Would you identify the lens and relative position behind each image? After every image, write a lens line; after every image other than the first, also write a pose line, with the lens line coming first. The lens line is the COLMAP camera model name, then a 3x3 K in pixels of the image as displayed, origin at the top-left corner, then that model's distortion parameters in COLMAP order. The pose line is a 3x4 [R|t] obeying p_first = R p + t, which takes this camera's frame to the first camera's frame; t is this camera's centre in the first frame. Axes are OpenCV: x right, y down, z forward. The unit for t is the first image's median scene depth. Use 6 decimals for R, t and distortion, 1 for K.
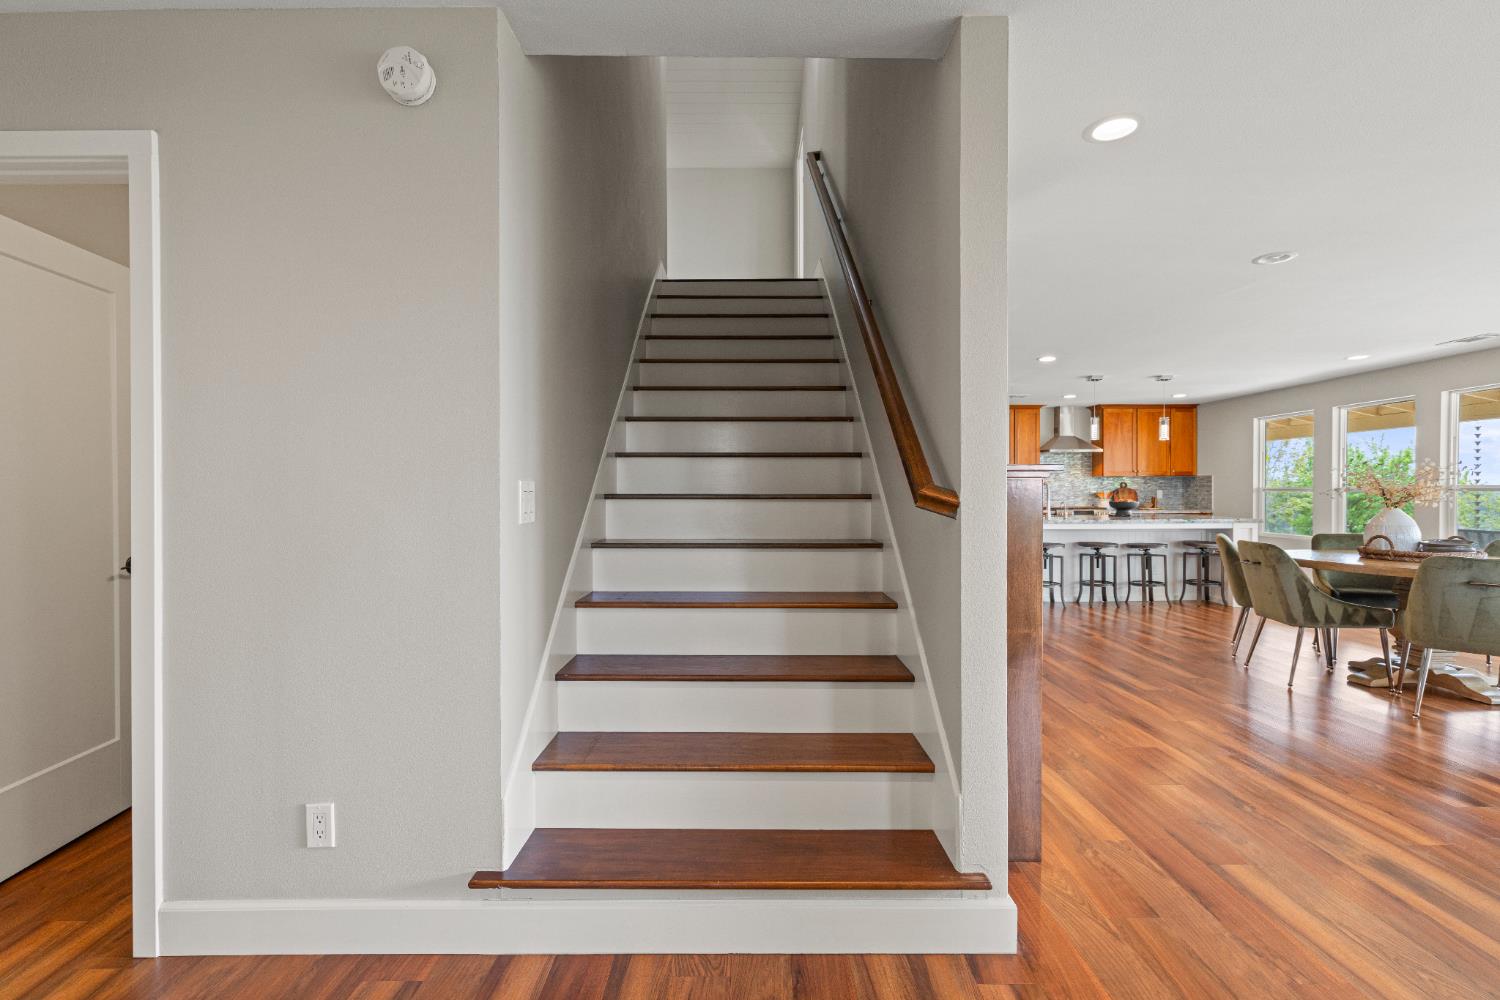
lens RADIAL K [[645.1, 0, 745.7], [0, 645.1, 499.4], [0, 0, 1]] dist [-0.001441, 0.000082]
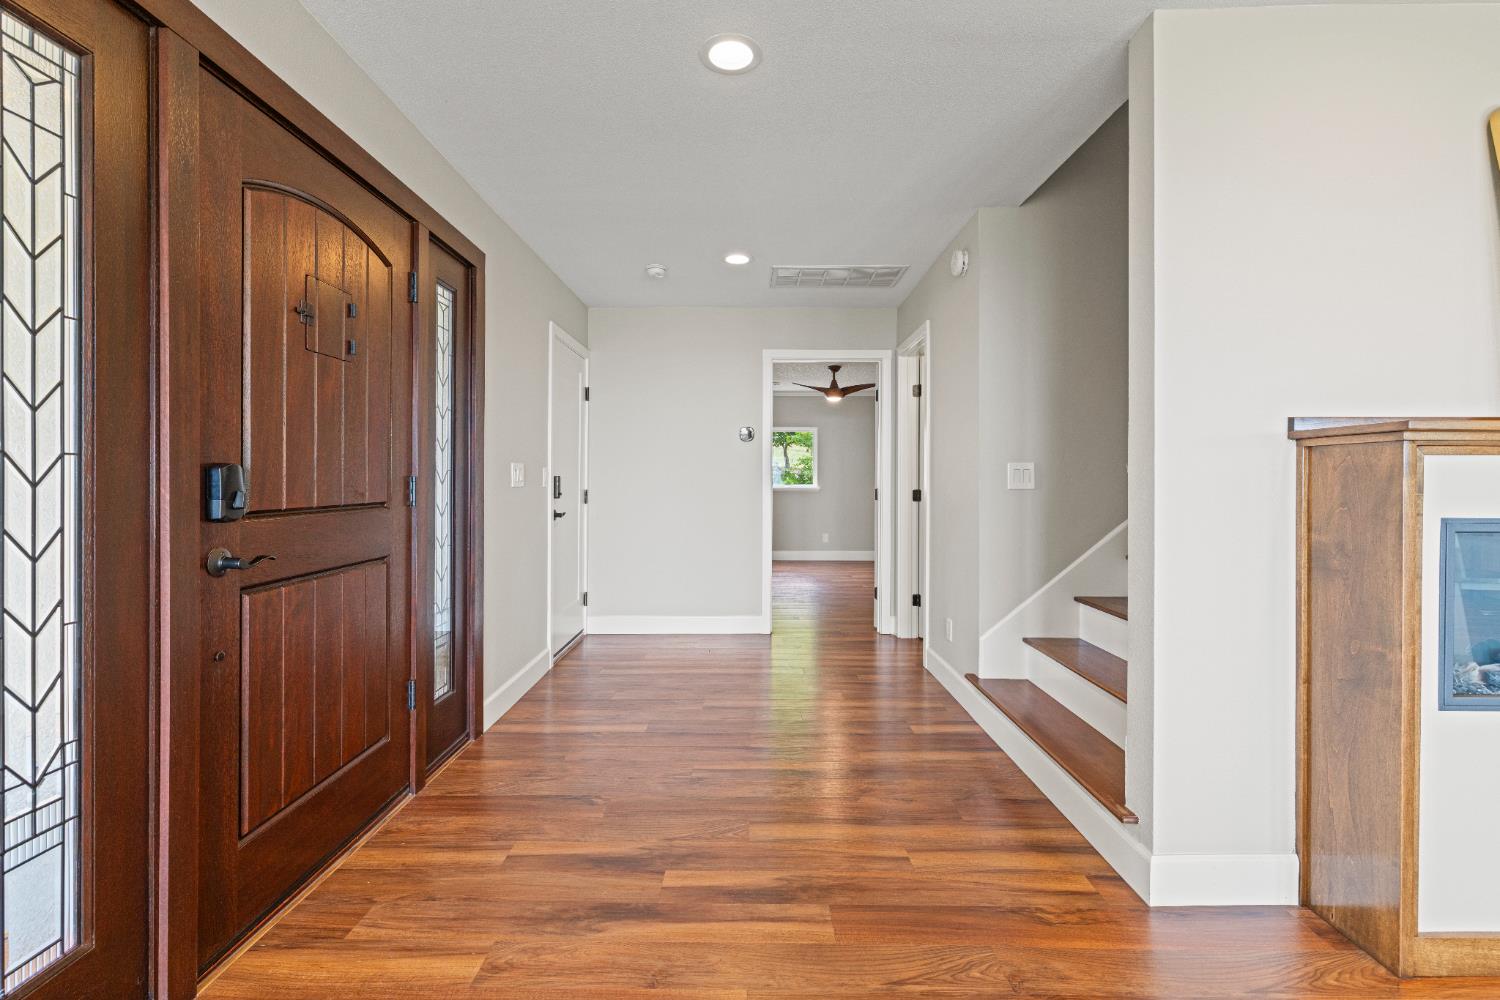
lens RADIAL K [[657.6, 0, 750.6], [0, 657.6, 480.4], [0, 0, 1]] dist [-0.001192, 0.000070]
pose [[0.000540, 0.002414, -0.999997, 1.487794], [-0.006660, 0.999975, 0.002410, 0.018558], [0.999978, 0.006659, 0.000556, 0.351939]]
